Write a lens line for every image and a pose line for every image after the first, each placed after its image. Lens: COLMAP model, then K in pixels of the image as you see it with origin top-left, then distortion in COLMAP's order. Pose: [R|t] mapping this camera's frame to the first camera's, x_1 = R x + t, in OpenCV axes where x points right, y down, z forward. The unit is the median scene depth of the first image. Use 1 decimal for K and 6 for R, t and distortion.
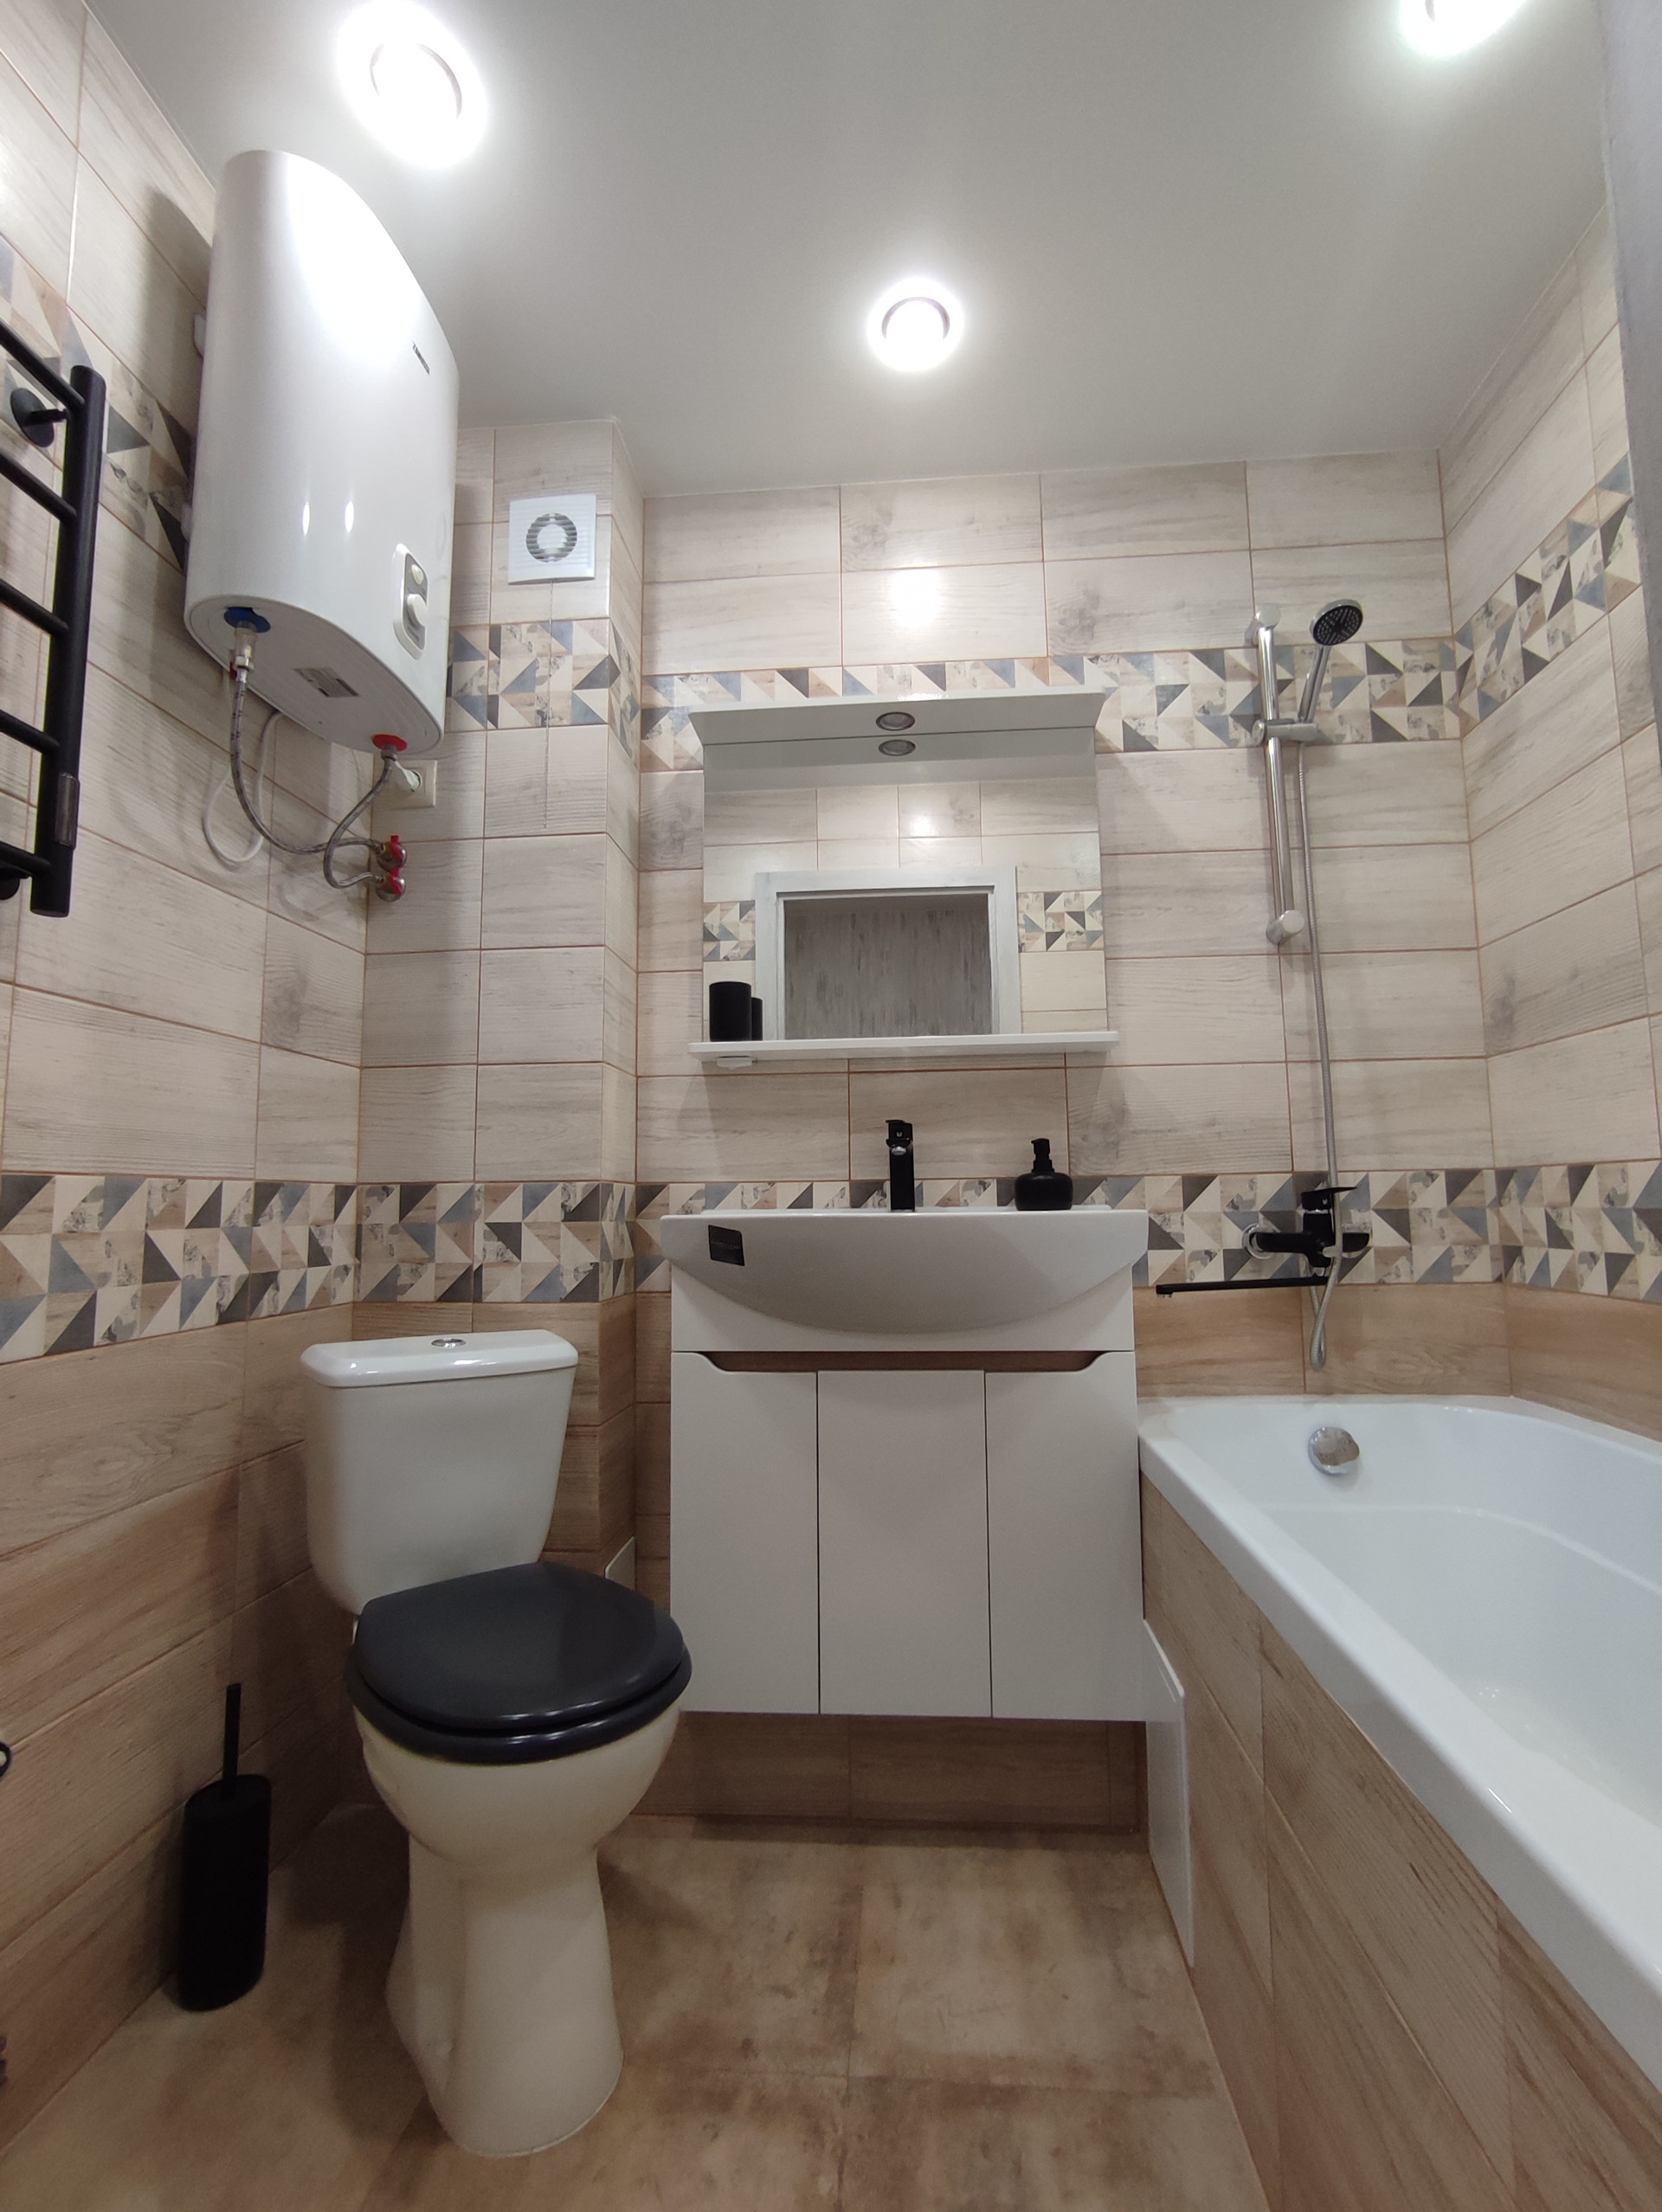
lens RADIAL K [[985.0, 0, 837.7], [0, 985.0, 1093.2], [0, 0, 1]] dist [-0.003205, 0.000953]
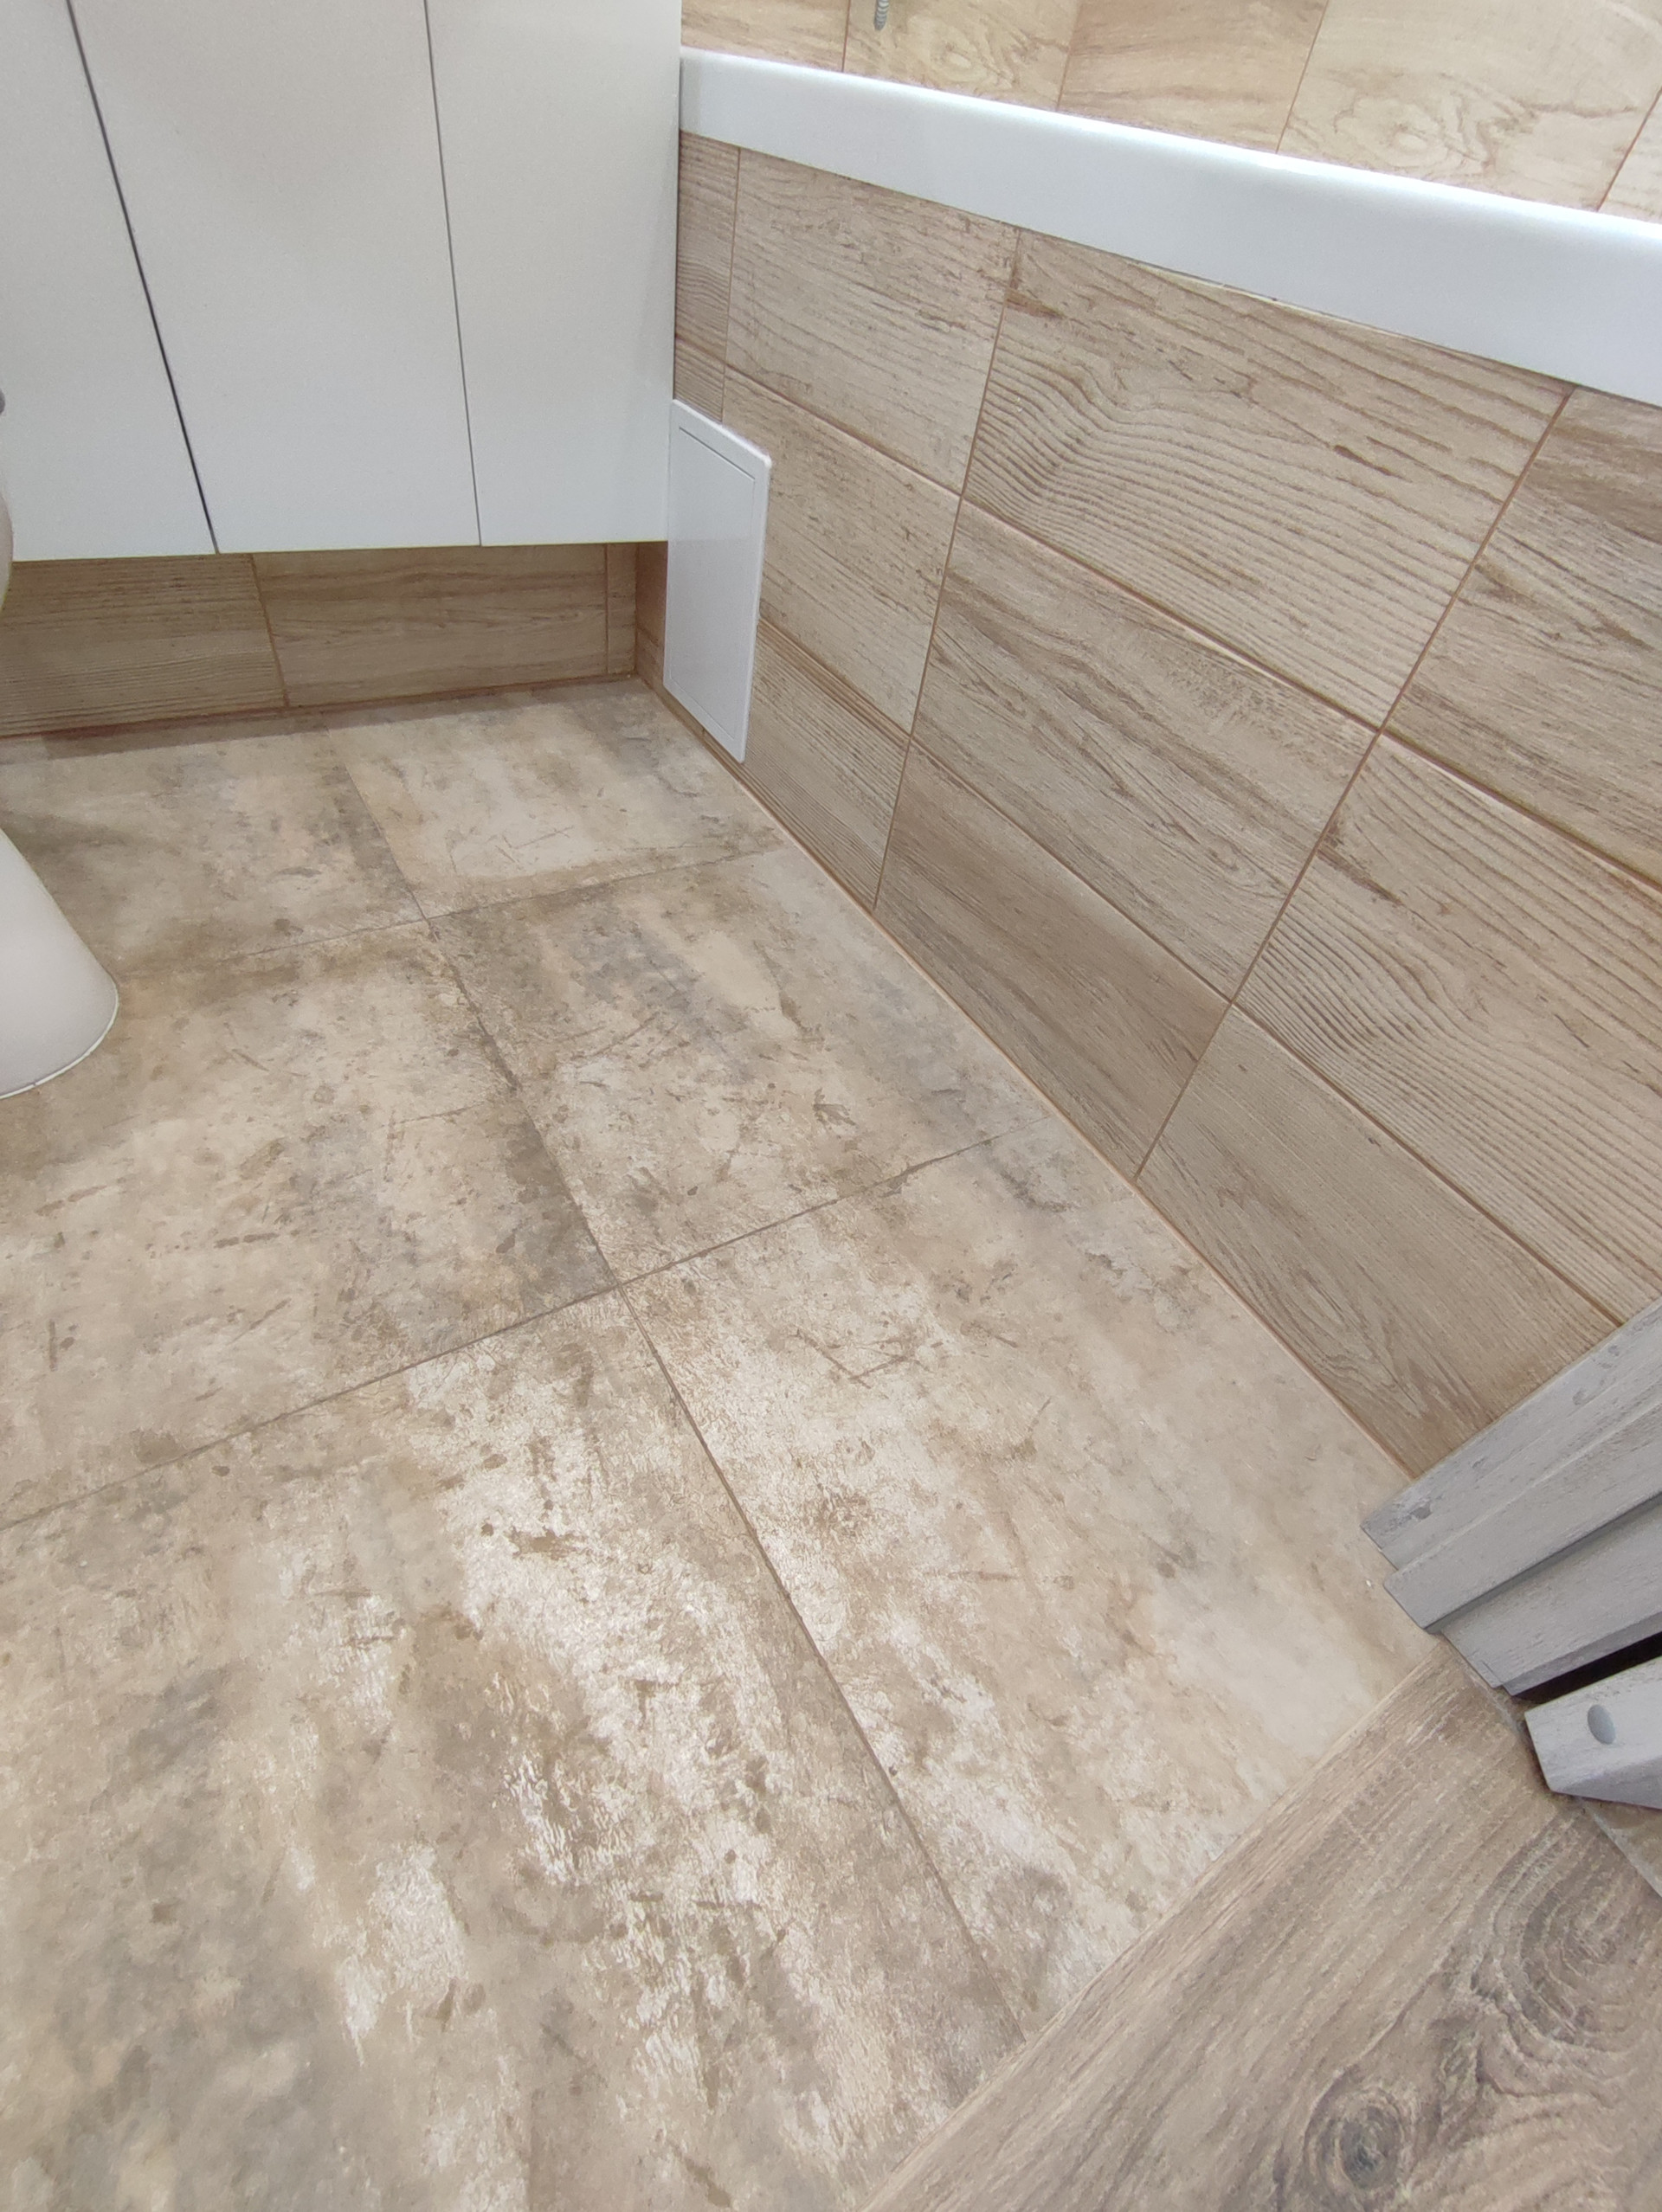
lens RADIAL K [[985.0, 0, 847.4], [0, 985.0, 1101.4], [0, 0, 1]] dist [-0.003205, 0.000953]
pose [[0.789663, -0.336291, 0.513168, -0.177114], [-0.222787, 0.622147, 0.750533, 0.332554], [-0.571663, -0.706995, 0.416364, 0.282516]]
